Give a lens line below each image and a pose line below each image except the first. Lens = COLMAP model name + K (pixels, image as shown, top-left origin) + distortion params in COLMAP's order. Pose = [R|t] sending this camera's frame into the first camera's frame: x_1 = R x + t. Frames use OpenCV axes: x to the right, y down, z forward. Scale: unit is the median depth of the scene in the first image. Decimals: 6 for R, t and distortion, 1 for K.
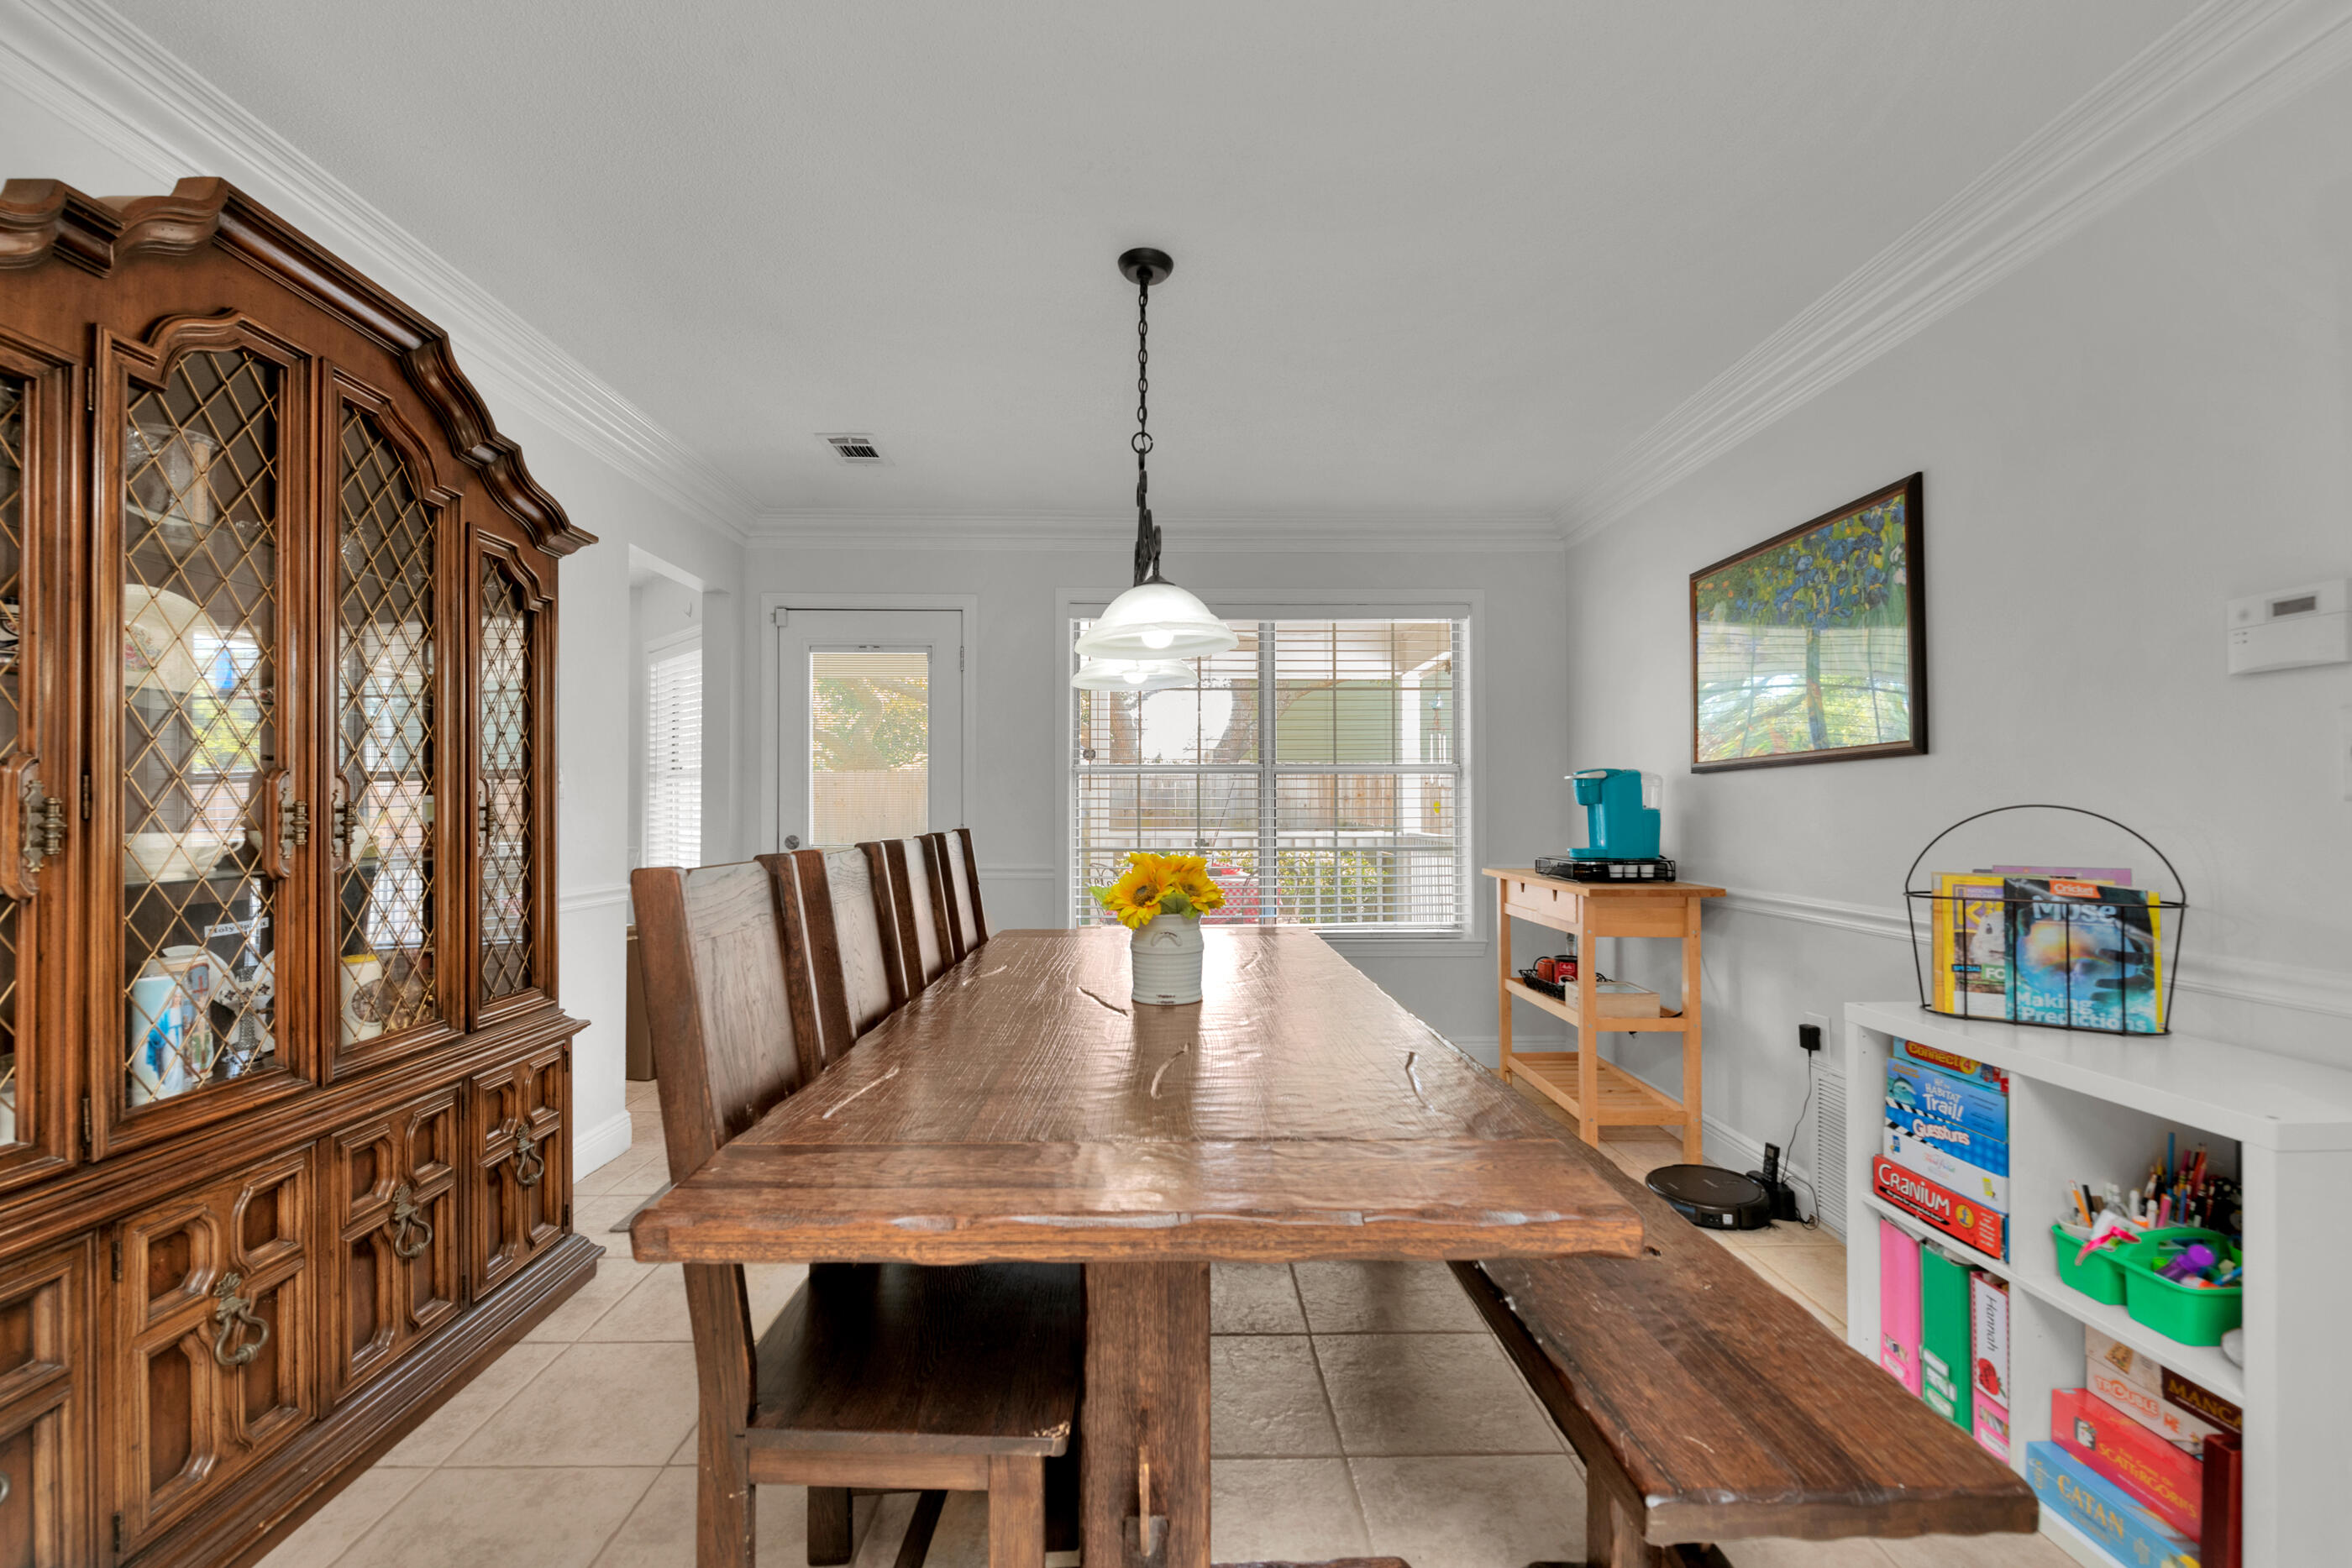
lens RADIAL K [[988.7, 0, 1197.2], [0, 988.7, 795.6], [0, 0, 1]] dist [0.004546, -0.004868]
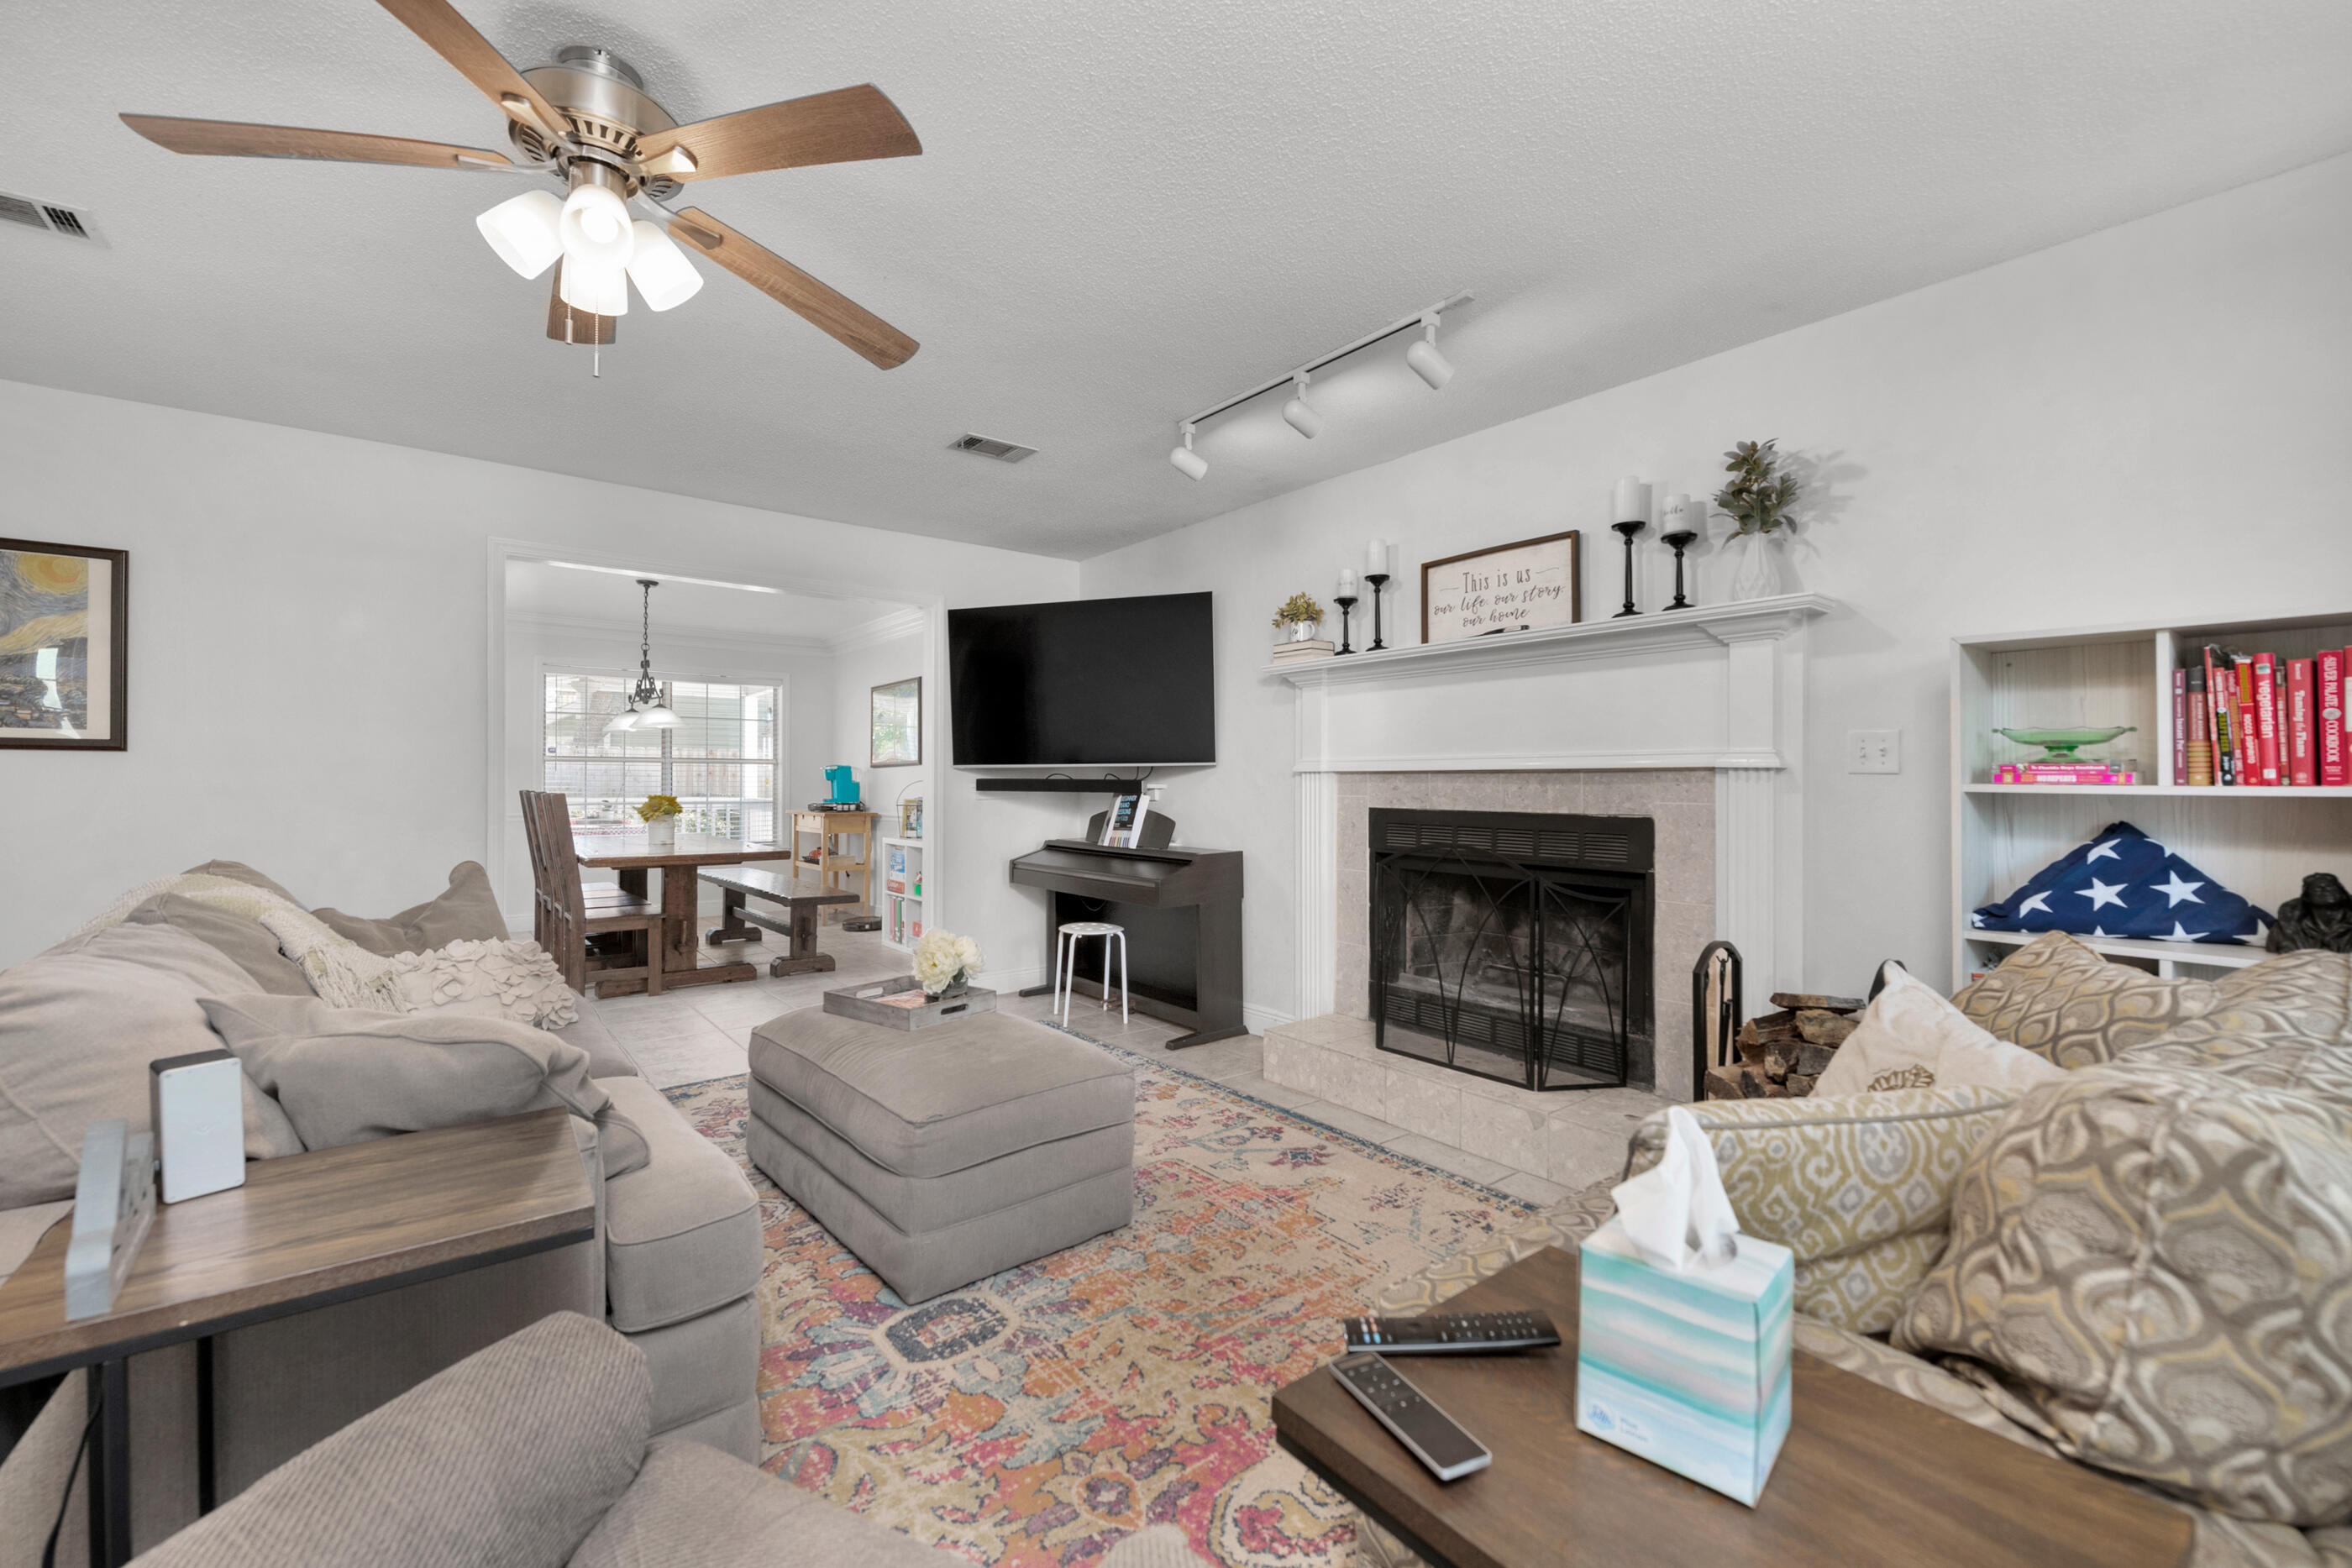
lens RADIAL K [[988.7, 0, 1185.3], [0, 988.7, 775.5], [0, 0, 1]] dist [0.004546, -0.004868]
pose [[0.810581, 0.007838, 0.585574, -0.399976], [-0.009099, 0.999958, -0.000789, -0.011256], [-0.585556, -0.004689, 0.810618, -1.872430]]
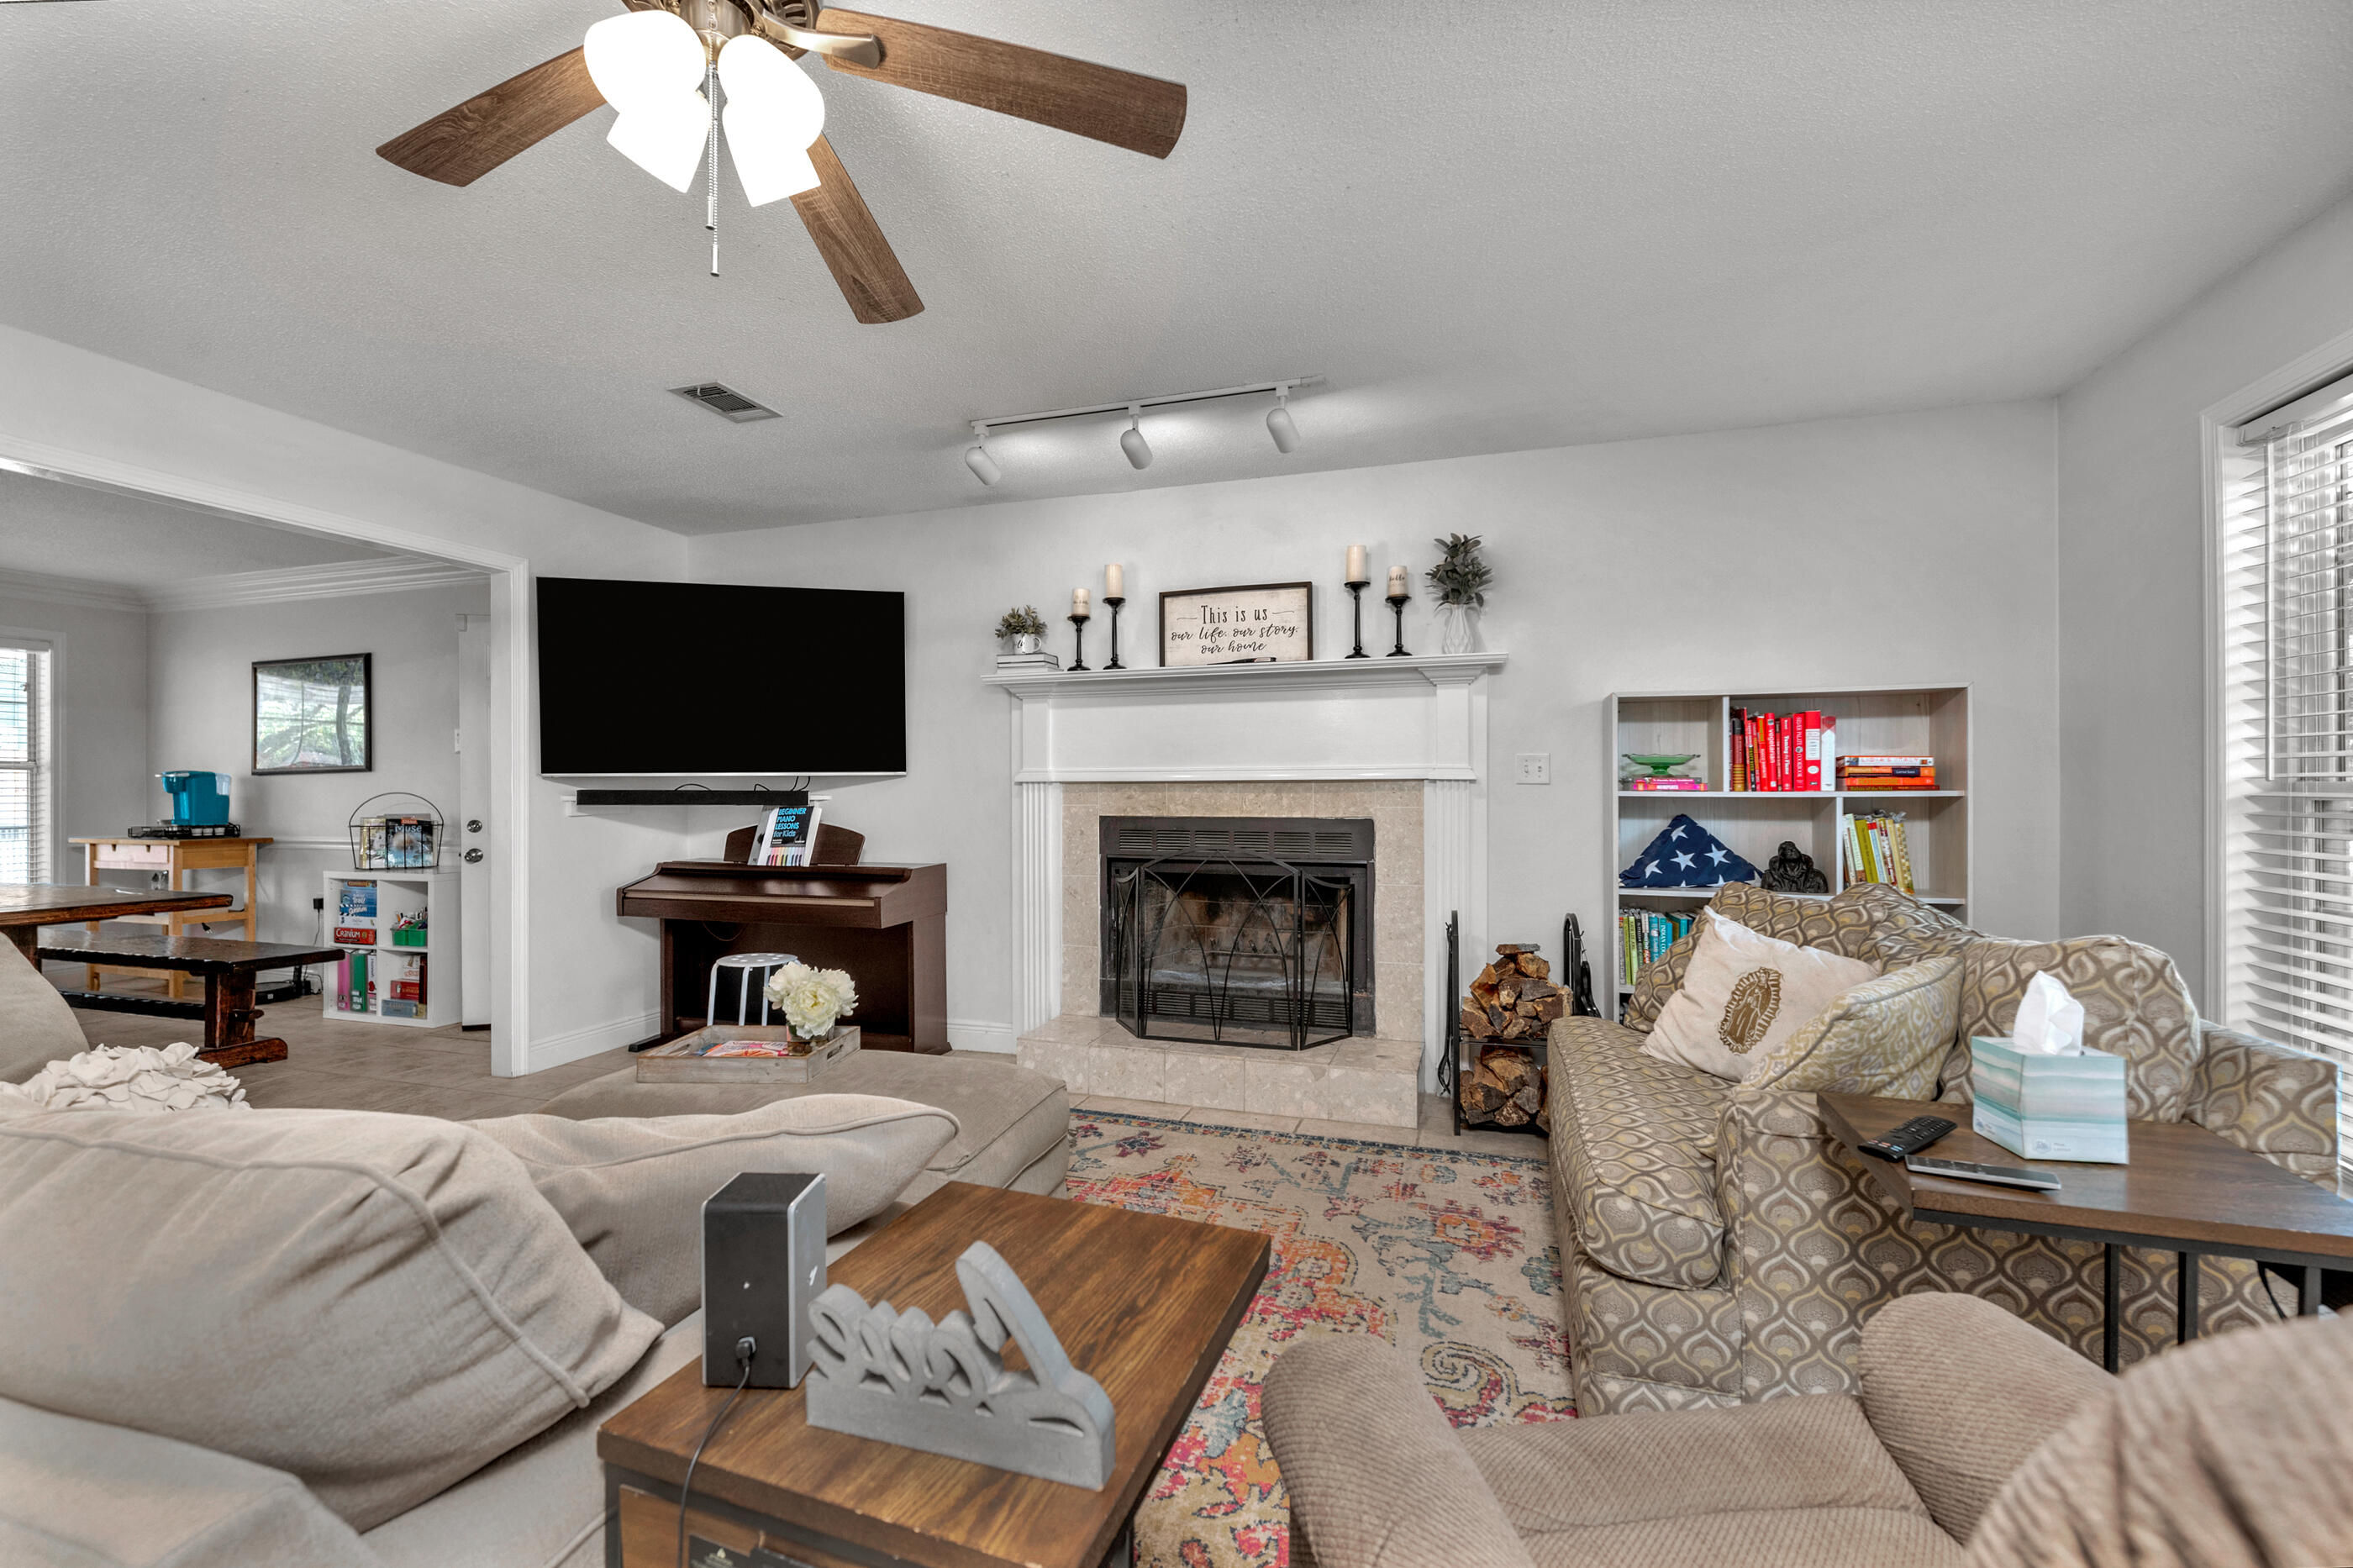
lens RADIAL K [[989.2, 0, 1189.5], [0, 989.2, 787.6], [0, 0, 1]] dist [0.004546, -0.004868]
pose [[0.346745, 0.004668, 0.937948, -0.734971], [-0.006497, 0.999976, -0.002575, -0.008526], [-0.937937, -0.005201, 0.346766, -1.508099]]
